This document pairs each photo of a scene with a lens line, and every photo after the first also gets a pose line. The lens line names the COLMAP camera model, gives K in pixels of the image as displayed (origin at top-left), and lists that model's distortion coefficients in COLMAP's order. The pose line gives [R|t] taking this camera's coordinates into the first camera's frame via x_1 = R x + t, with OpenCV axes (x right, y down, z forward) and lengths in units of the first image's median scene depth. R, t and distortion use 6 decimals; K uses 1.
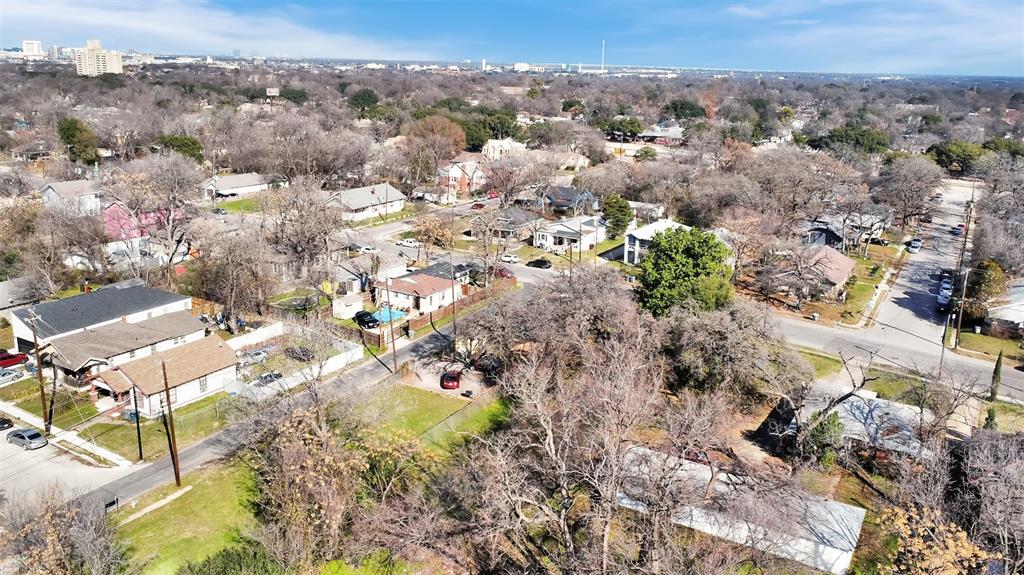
lens RADIAL K [[801.2, 0, 531.6], [0, 801.2, 274.4], [0, 0, 1]] dist [0.009532, -0.010447]
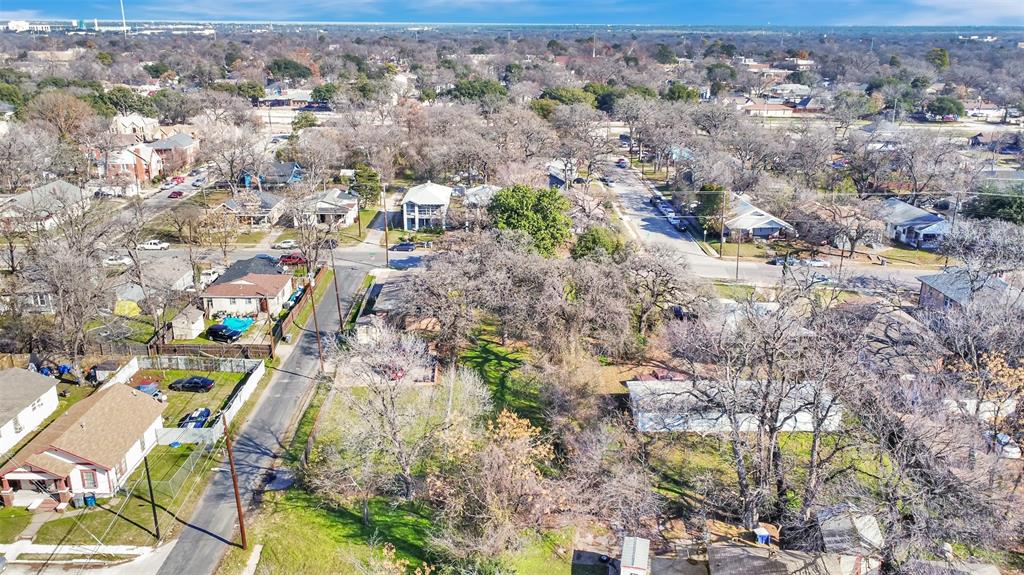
lens RADIAL K [[801.2, 0, 515.8], [0, 801.2, 279.8], [0, 0, 1]] dist [0.009532, -0.010447]
pose [[0.852452, -0.178652, 0.491333, -0.255351], [0.147891, 0.983819, 0.101136, -0.032248], [-0.501451, -0.013550, 0.865080, 0.043136]]
